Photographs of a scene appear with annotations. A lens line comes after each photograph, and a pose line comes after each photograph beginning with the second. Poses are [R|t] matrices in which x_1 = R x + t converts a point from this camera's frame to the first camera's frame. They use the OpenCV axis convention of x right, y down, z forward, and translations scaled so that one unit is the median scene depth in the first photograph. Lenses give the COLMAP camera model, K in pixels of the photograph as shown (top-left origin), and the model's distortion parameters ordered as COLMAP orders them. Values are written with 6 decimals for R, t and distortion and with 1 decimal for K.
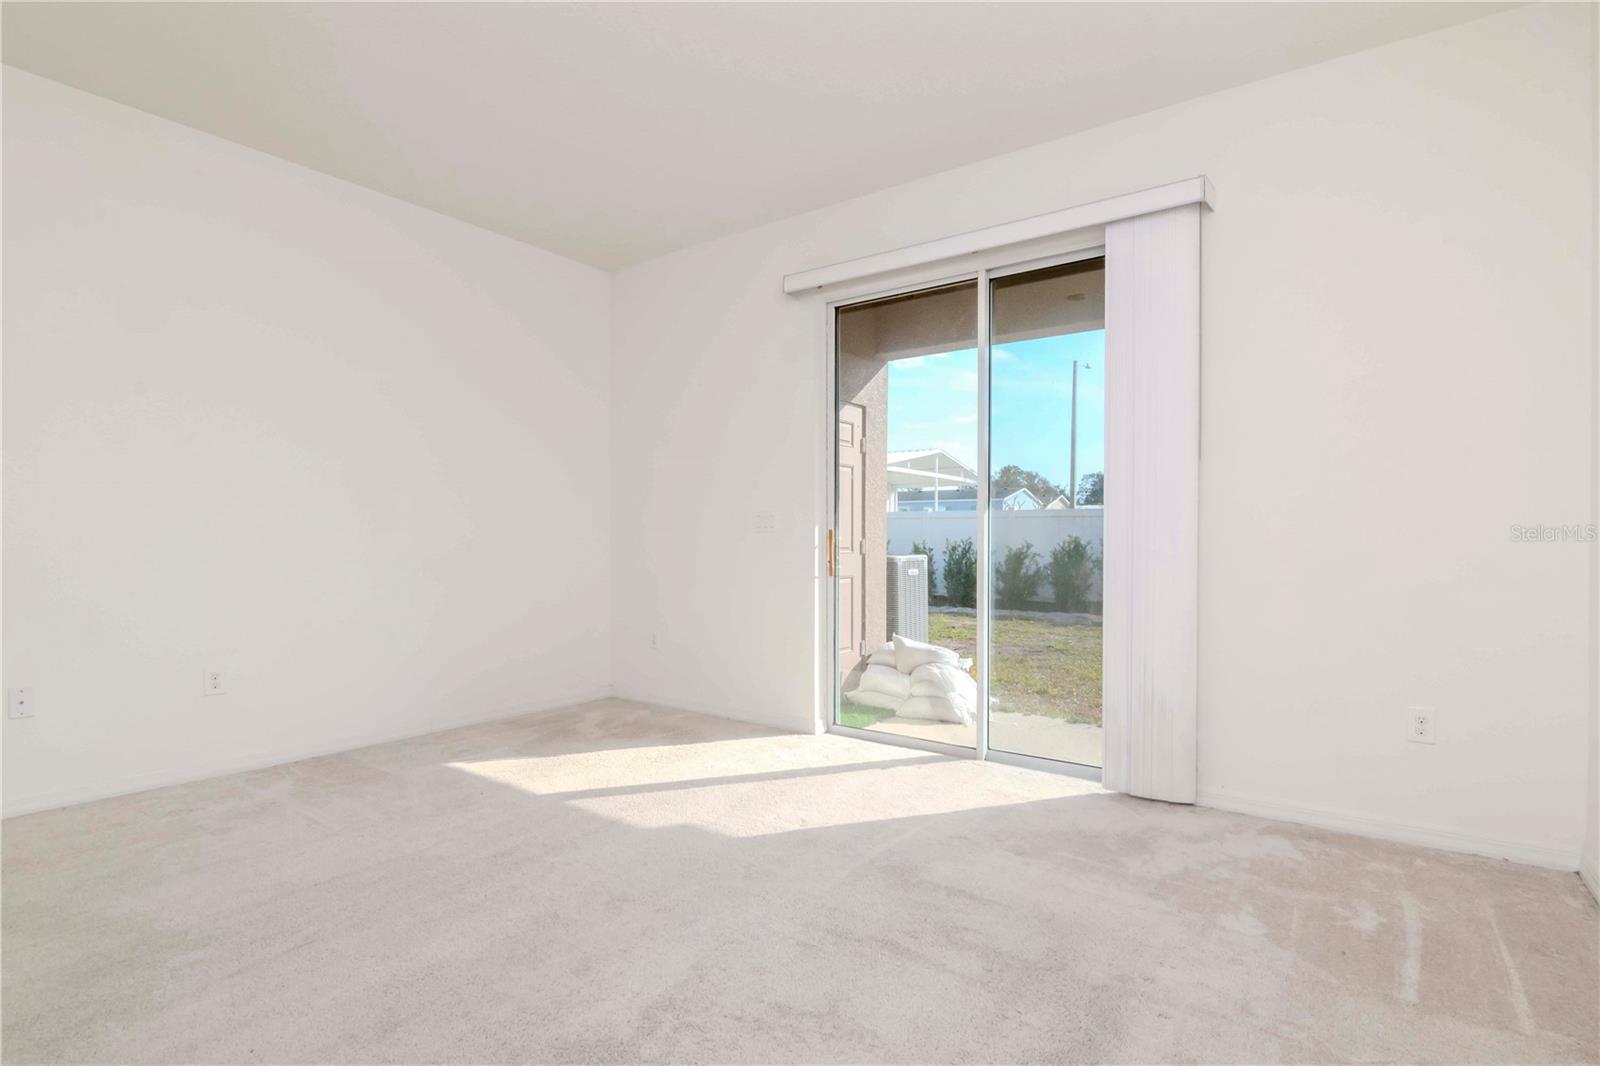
lens RADIAL K [[788.1, 0, 800.0], [0, 788.1, 533.0], [0, 0, 1]] dist [0.000238, -0.000283]
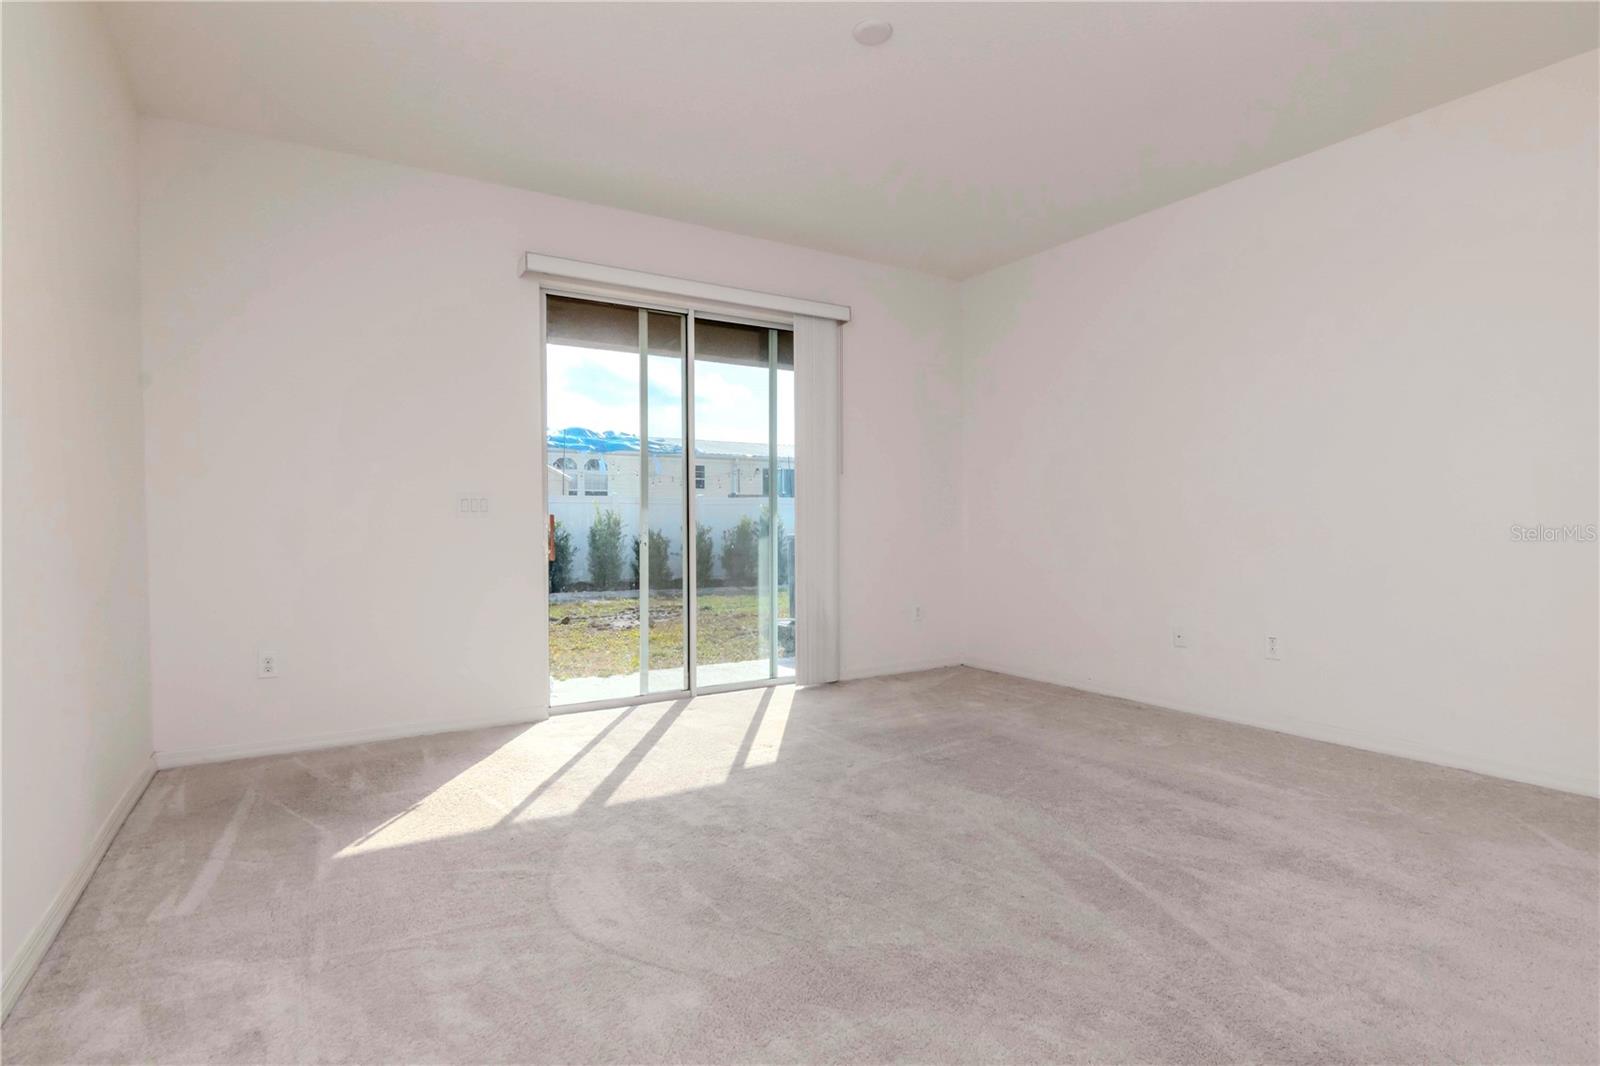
lens RADIAL K [[809.1, 0, 800.0], [0, 809.1, 533.0], [0, 0, 1]] dist [-0.013903, -0.001796]
pose [[0.374016, -0.014908, 0.927302, -0.909647], [0.000096, 0.999871, 0.016036, 0.001949], [-0.927422, -0.005909, 0.373969, 0.356972]]
